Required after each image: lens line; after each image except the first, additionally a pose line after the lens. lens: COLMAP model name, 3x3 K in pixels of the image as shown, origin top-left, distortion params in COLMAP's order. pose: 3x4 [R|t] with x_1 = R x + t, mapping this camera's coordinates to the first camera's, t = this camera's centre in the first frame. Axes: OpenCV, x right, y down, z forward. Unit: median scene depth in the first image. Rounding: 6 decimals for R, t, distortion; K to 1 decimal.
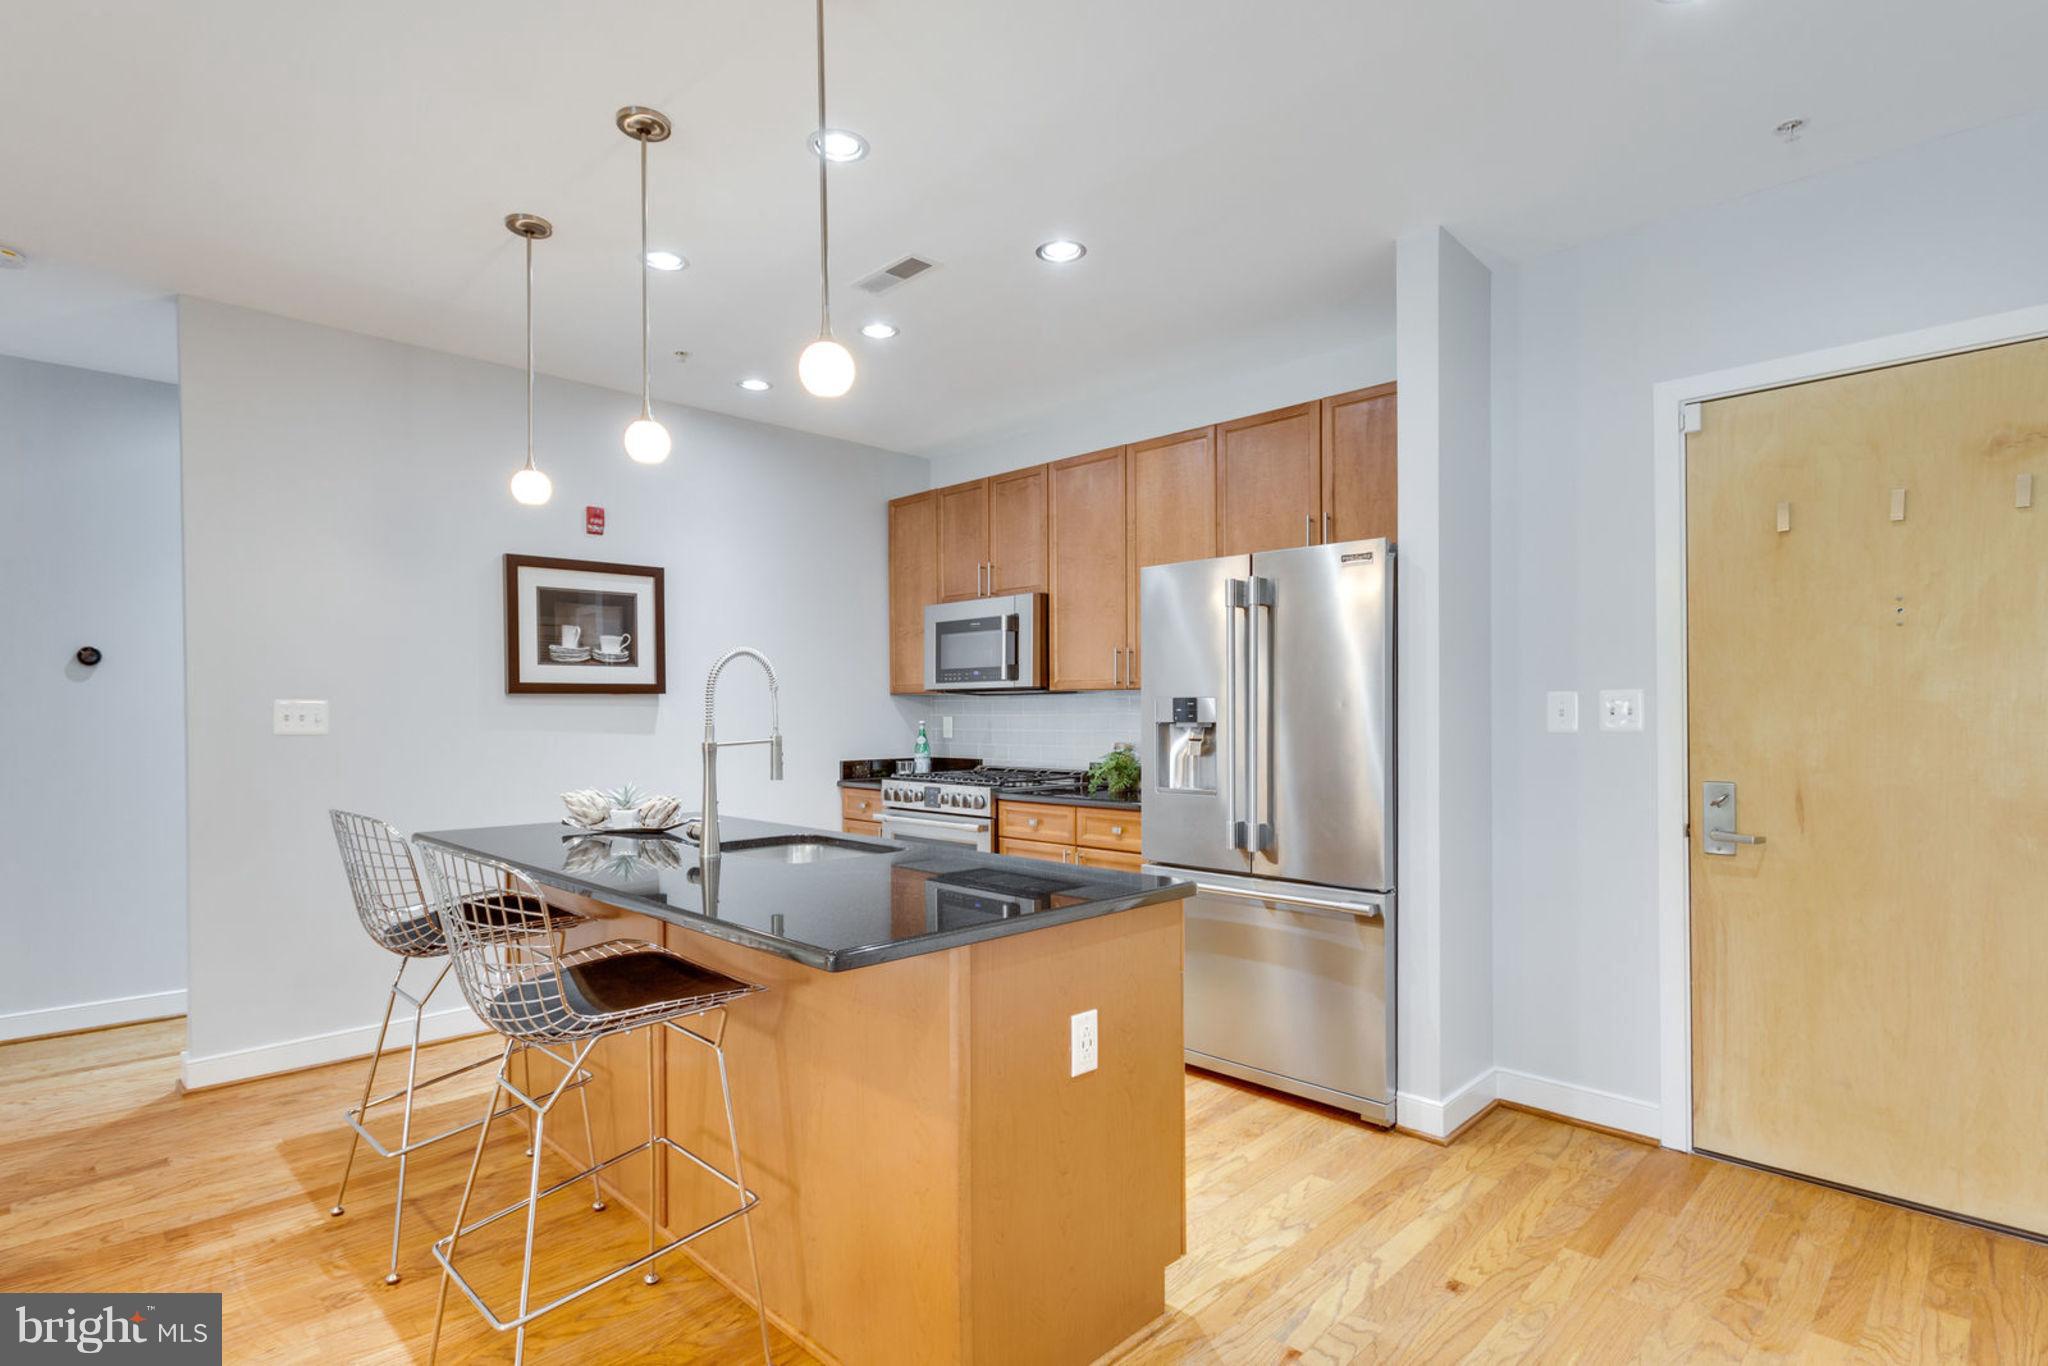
lens RADIAL K [[1040.6, 0, 983.0], [0, 1040.6, 728.2], [0, 0, 1]] dist [-0.006382, -0.000388]
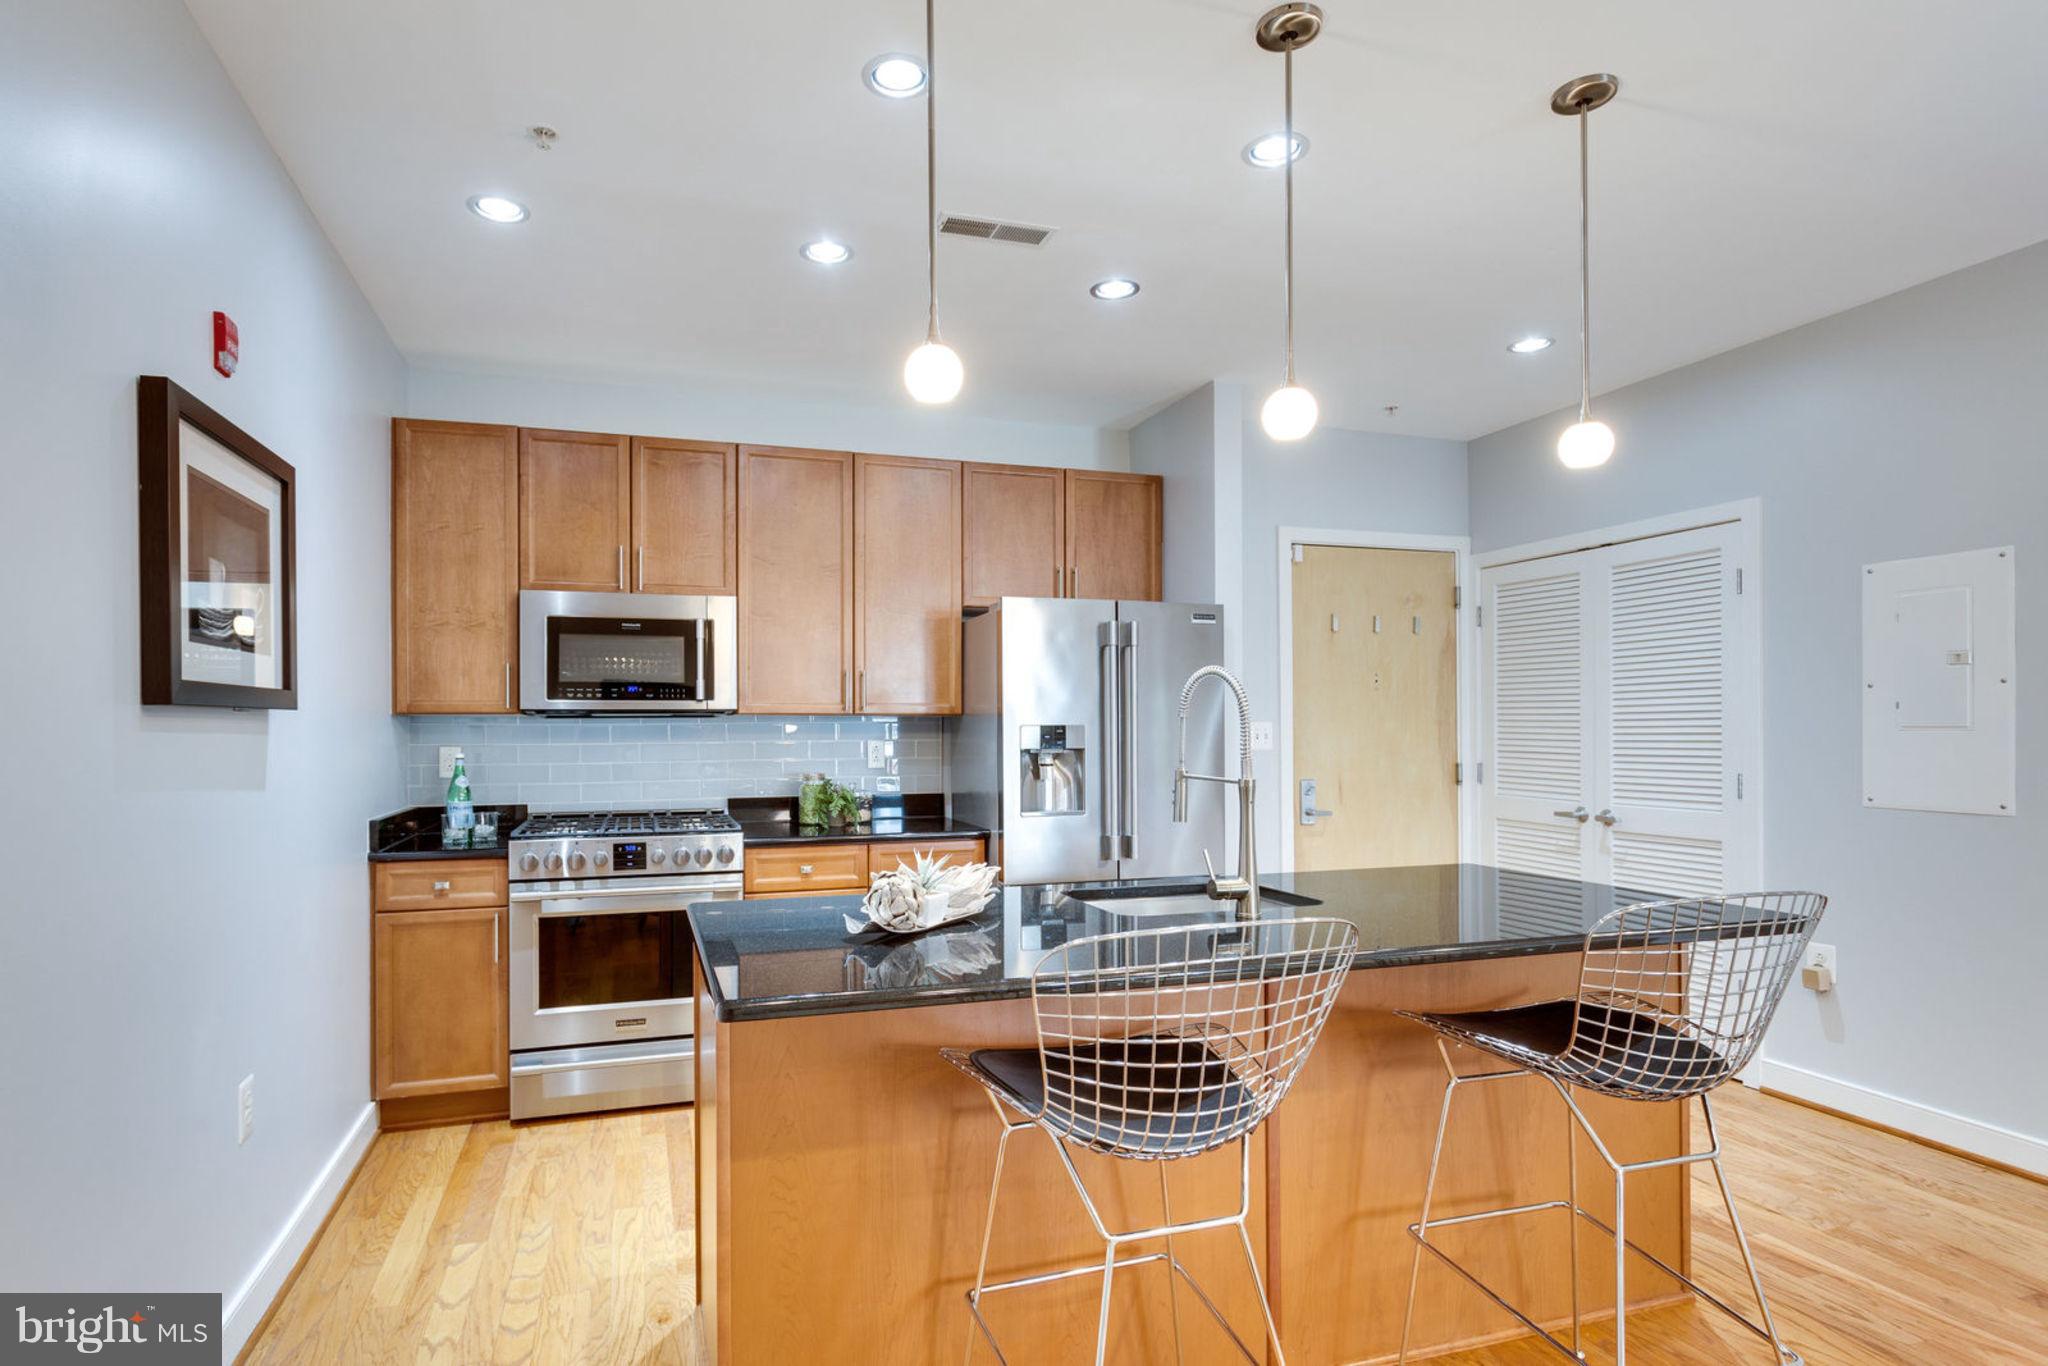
lens RADIAL K [[1040.6, 0, 983.0], [0, 1040.6, 728.2], [0, 0, 1]] dist [-0.006382, -0.000388]
pose [[0.442772, 0.002870, 0.896630, -0.657871], [0.016296, 0.999804, -0.011248, -0.012948], [-0.896486, 0.019592, 0.442639, 0.492367]]
